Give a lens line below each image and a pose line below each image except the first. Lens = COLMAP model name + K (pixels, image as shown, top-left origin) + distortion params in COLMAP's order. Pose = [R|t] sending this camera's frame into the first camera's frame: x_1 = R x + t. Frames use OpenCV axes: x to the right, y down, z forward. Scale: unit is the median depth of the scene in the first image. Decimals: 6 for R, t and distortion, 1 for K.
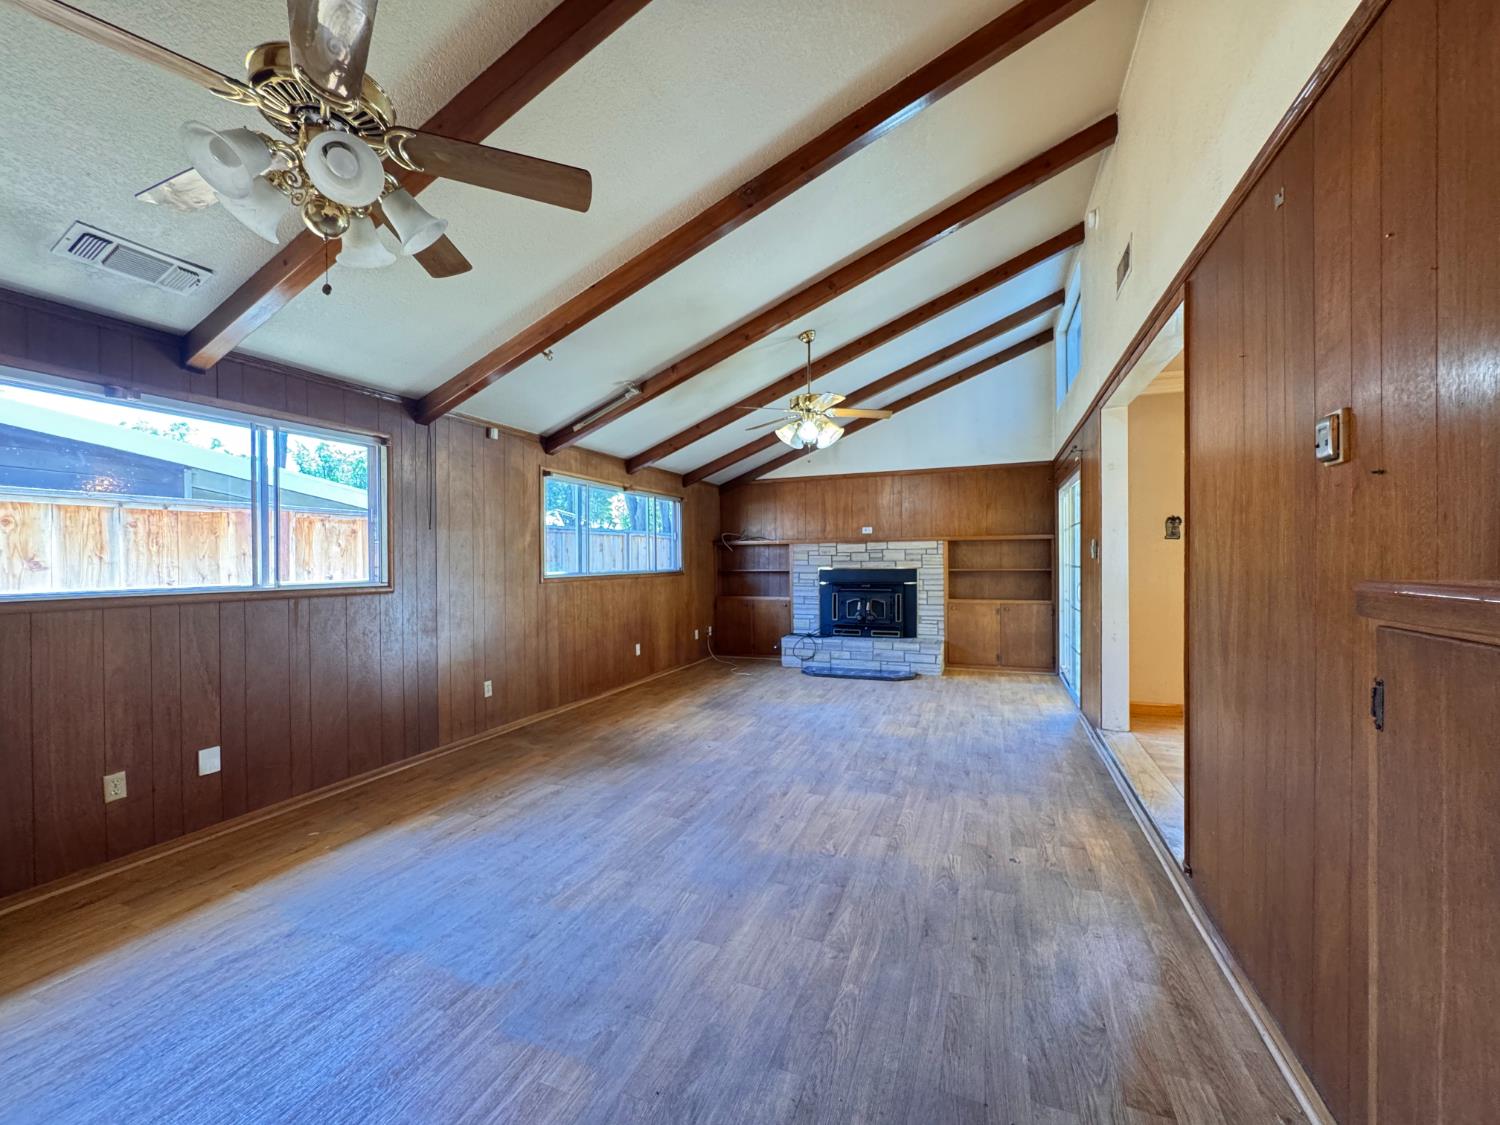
lens RADIAL K [[603.7, 0, 744.8], [0, 603.7, 563.4], [0, 0, 1]] dist [-0.003853, 0.001546]
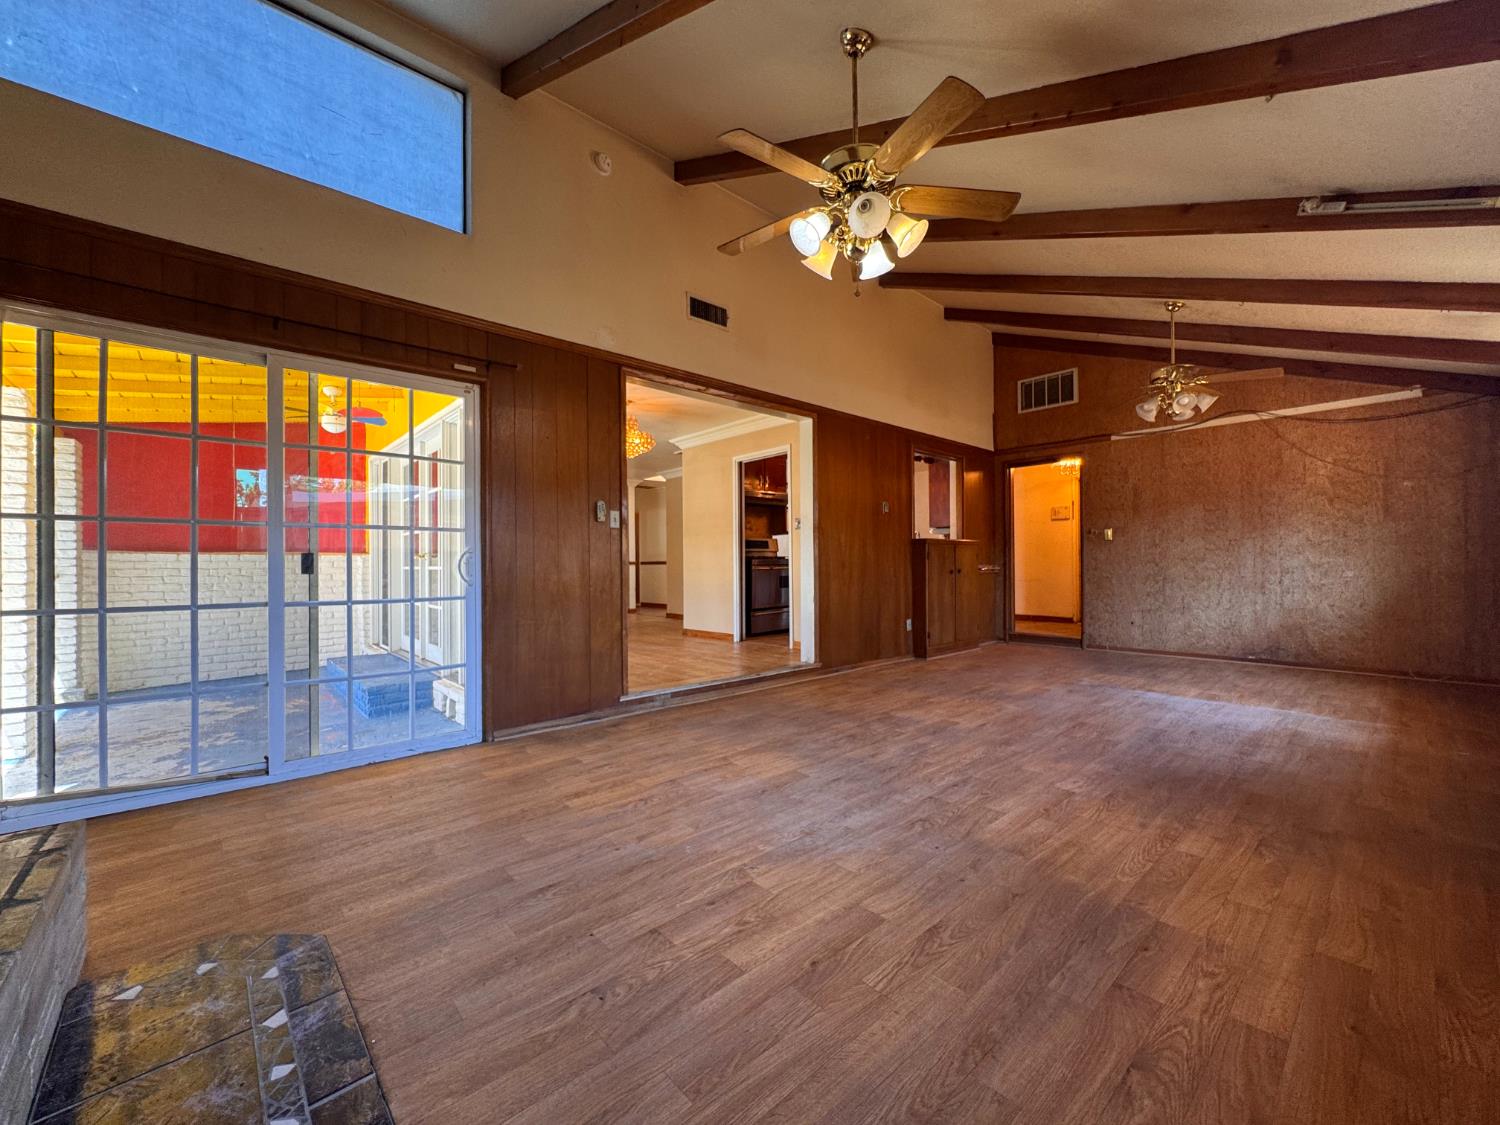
lens RADIAL K [[603.7, 0, 749.2], [0, 603.7, 560.7], [0, 0, 1]] dist [-0.003853, 0.001546]
pose [[-0.898404, 0.017737, 0.438811, -0.030701], [0.017178, 0.999839, -0.005245, 0.057793], [-0.438833, 0.002826, -0.898564, 1.661987]]
